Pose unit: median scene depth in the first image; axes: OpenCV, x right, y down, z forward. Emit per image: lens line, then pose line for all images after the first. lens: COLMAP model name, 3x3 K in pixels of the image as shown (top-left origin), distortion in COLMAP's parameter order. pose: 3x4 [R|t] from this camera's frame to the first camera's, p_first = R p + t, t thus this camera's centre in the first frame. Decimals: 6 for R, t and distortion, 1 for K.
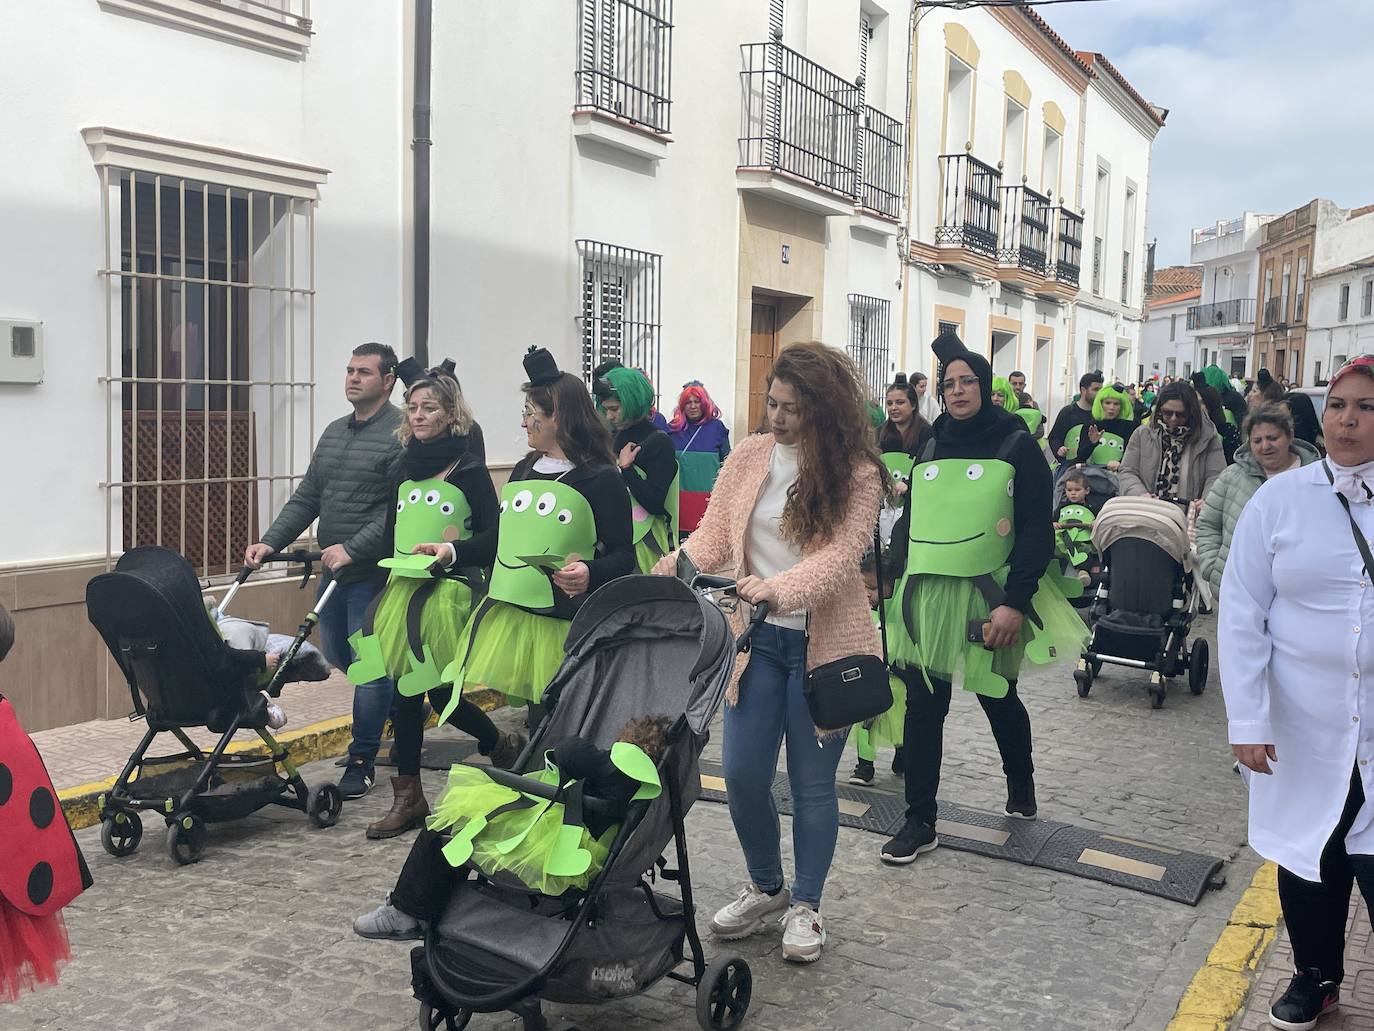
lens RADIAL K [[1498.5, 0, 681.5], [0, 1498.5, 495.6], [0, 0, 1]] dist [0.073041, 0.000000]
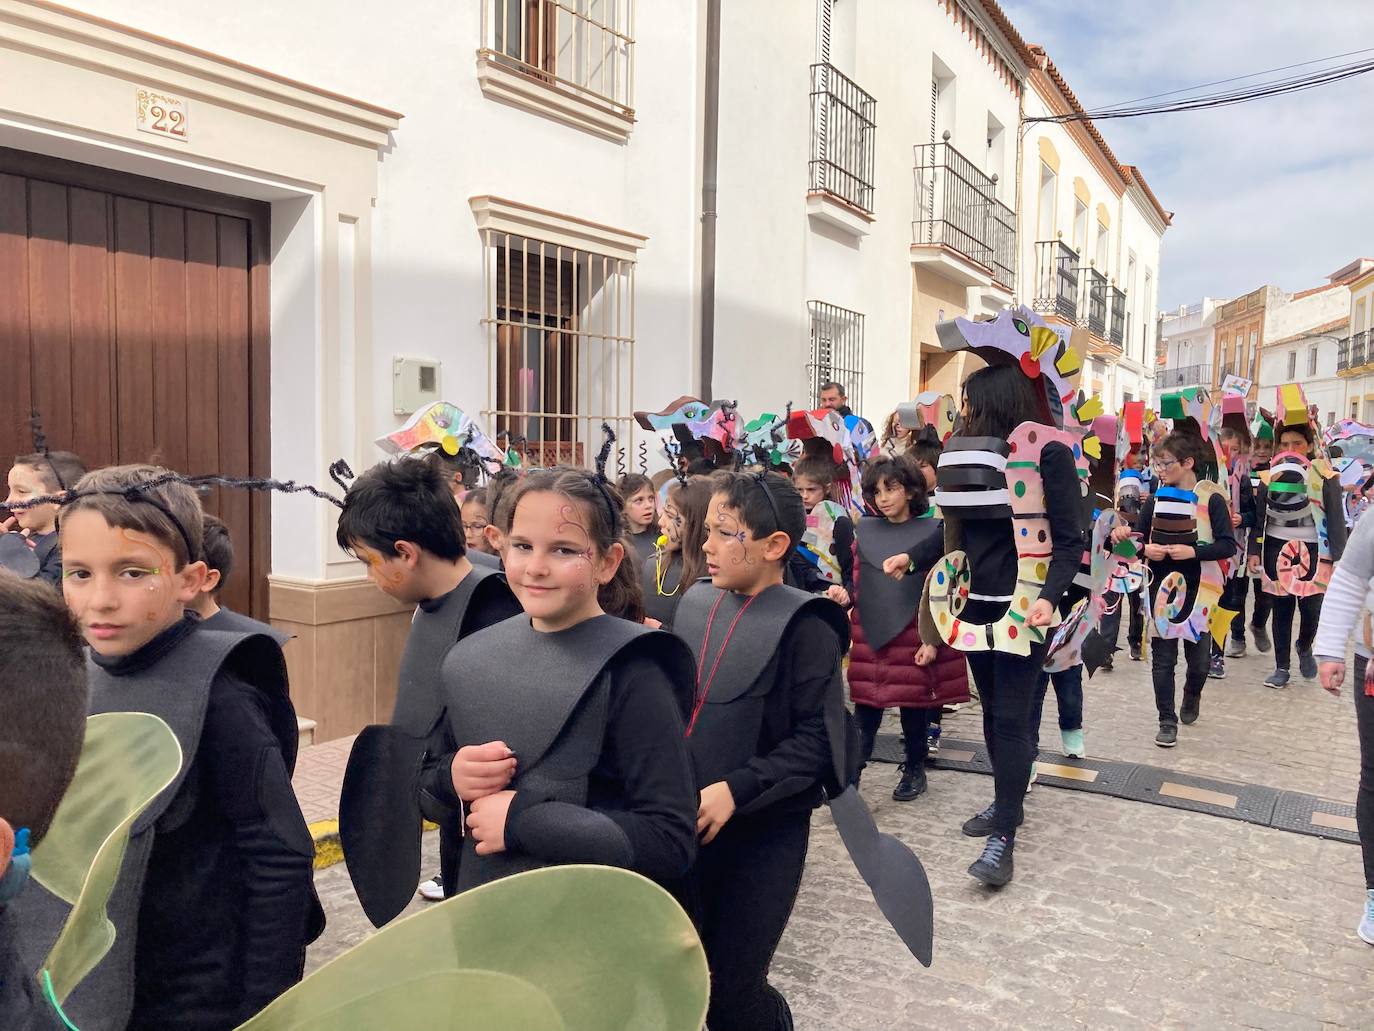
lens RADIAL K [[1124.2, 0, 681.1], [0, 1124.2, 513.9], [0, 0, 1]] dist [0.025560, -0.015053]
pose [[0.998304, -0.006211, -0.057887, -0.113817], [0.005873, 0.999965, -0.006011, 0.004493], [0.057922, 0.005661, 0.998305, 0.091451]]
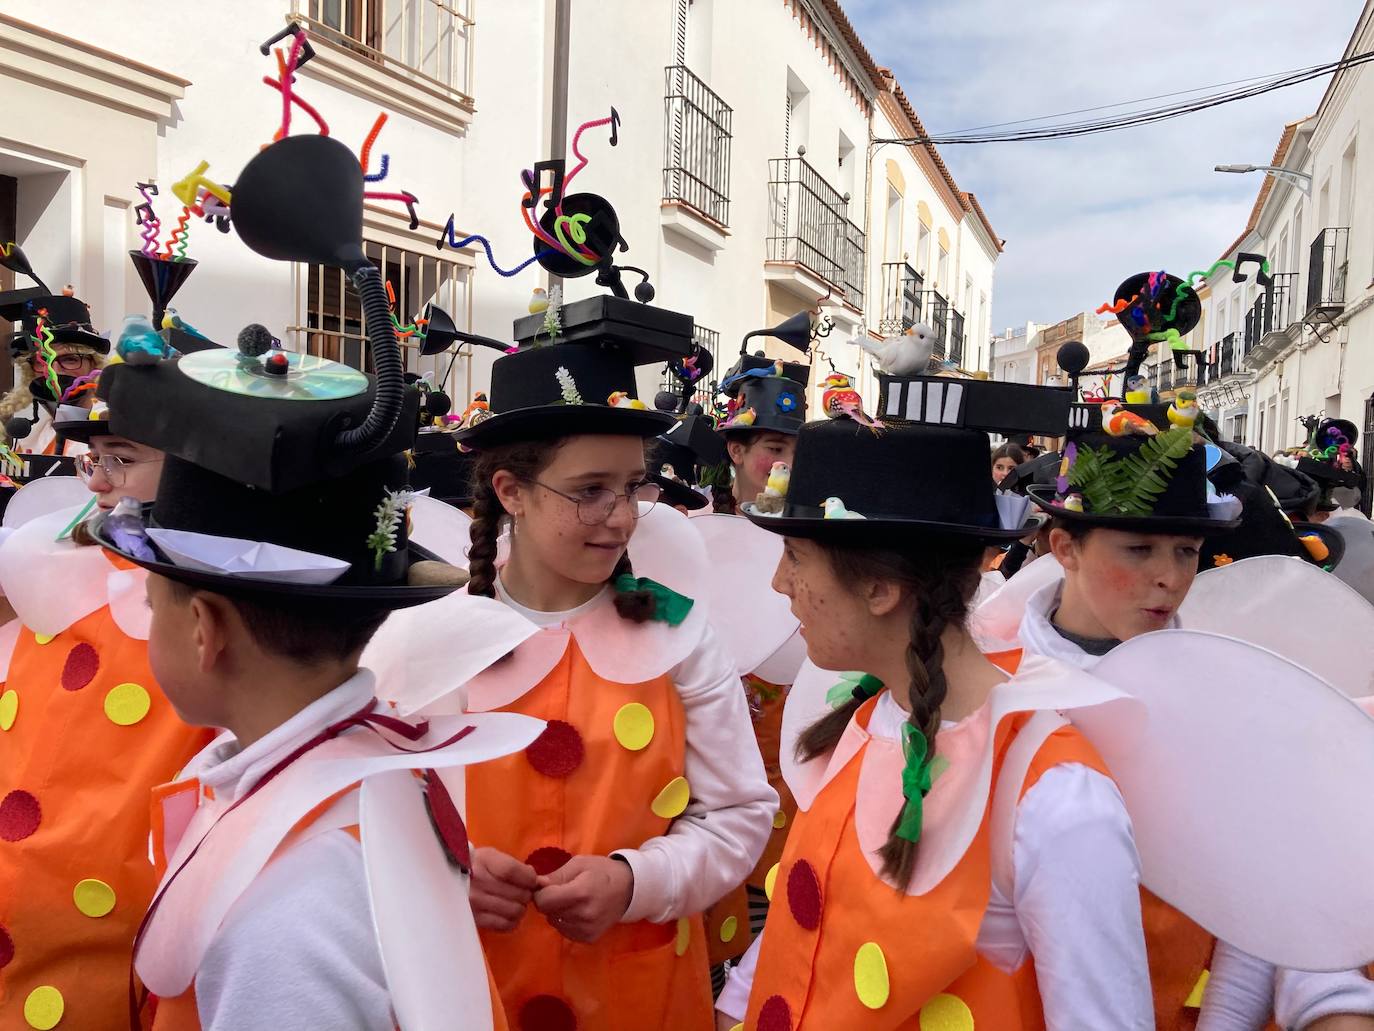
lens RADIAL K [[1124.2, 0, 686.1], [0, 1124.2, 498.4], [0, 0, 1]] dist [0.025560, -0.015053]
pose [[0.996370, 0.001720, 0.085107, -0.116627], [0.000557, 0.999643, -0.026722, -0.009823], [-0.085122, 0.026673, 0.996013, 0.151028]]
